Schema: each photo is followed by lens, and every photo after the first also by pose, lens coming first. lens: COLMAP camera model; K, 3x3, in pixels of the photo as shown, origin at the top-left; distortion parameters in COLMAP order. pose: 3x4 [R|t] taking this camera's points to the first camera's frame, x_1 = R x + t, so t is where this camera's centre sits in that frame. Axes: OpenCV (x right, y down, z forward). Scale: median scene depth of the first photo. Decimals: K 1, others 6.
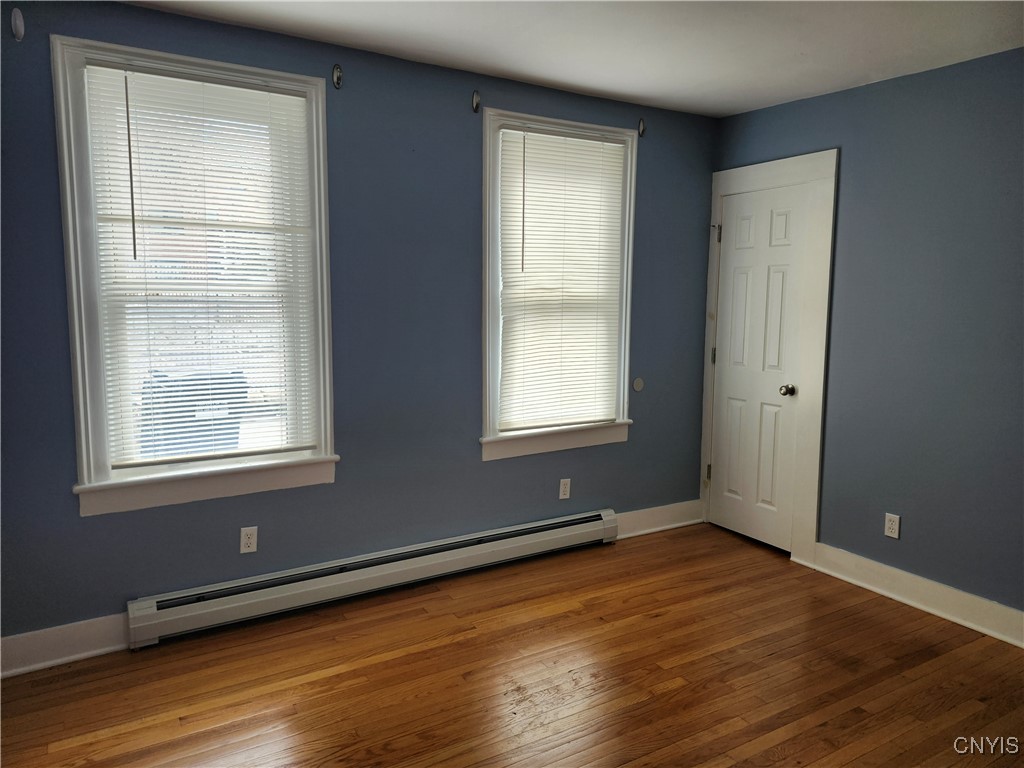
lens RADIAL K [[718.3, 0, 507.4], [0, 718.3, 379.3], [0, 0, 1]] dist [0.088477, -0.086734]
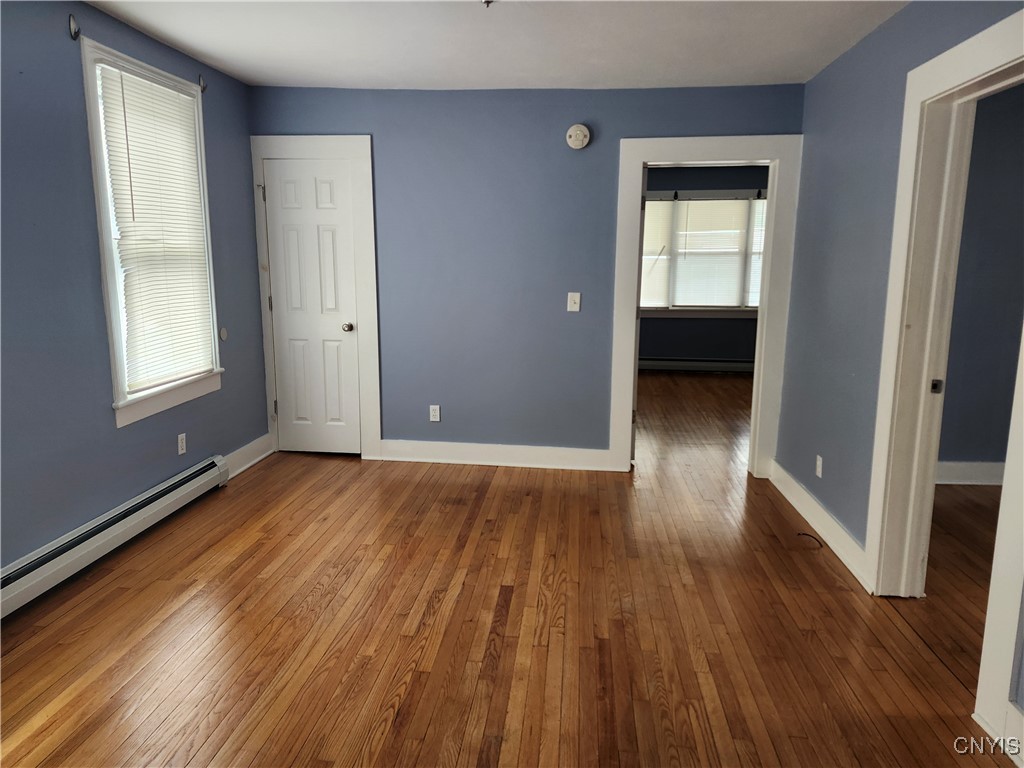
lens RADIAL K [[701.4, 0, 512.0], [0, 701.4, 384.0], [0, 0, 1]] dist [0.113357, -0.128922]
pose [[0.601345, -0.146074, 0.785523, -0.418702], [0.092171, 0.989265, 0.113402, 0.000216], [-0.793655, 0.004209, 0.608353, 0.034565]]
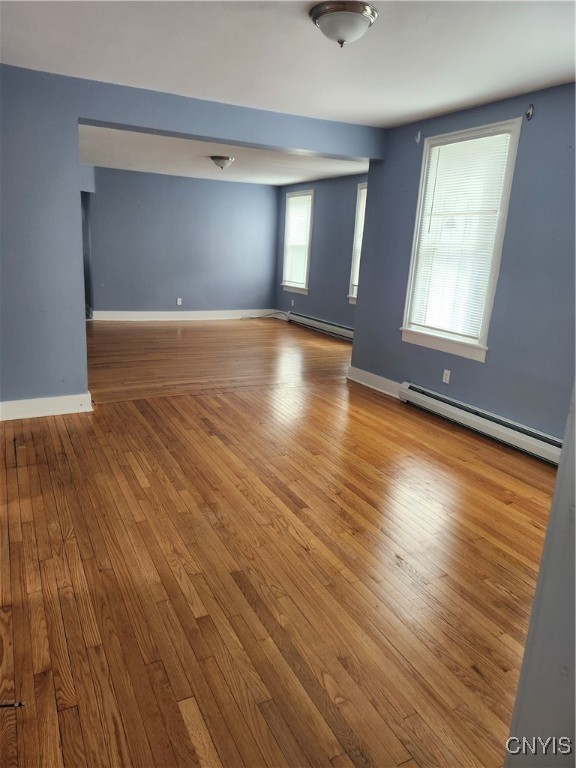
lens RADIAL K [[526.1, 0, 286.3], [0, 526.1, 381.7], [0, 0, 1]] dist [0.113357, -0.128922]
pose [[-0.064435, 0.243769, -0.967690, 0.864488], [-0.170905, 0.952683, 0.251369, -0.045232], [0.983178, 0.181580, -0.019724, 0.479517]]
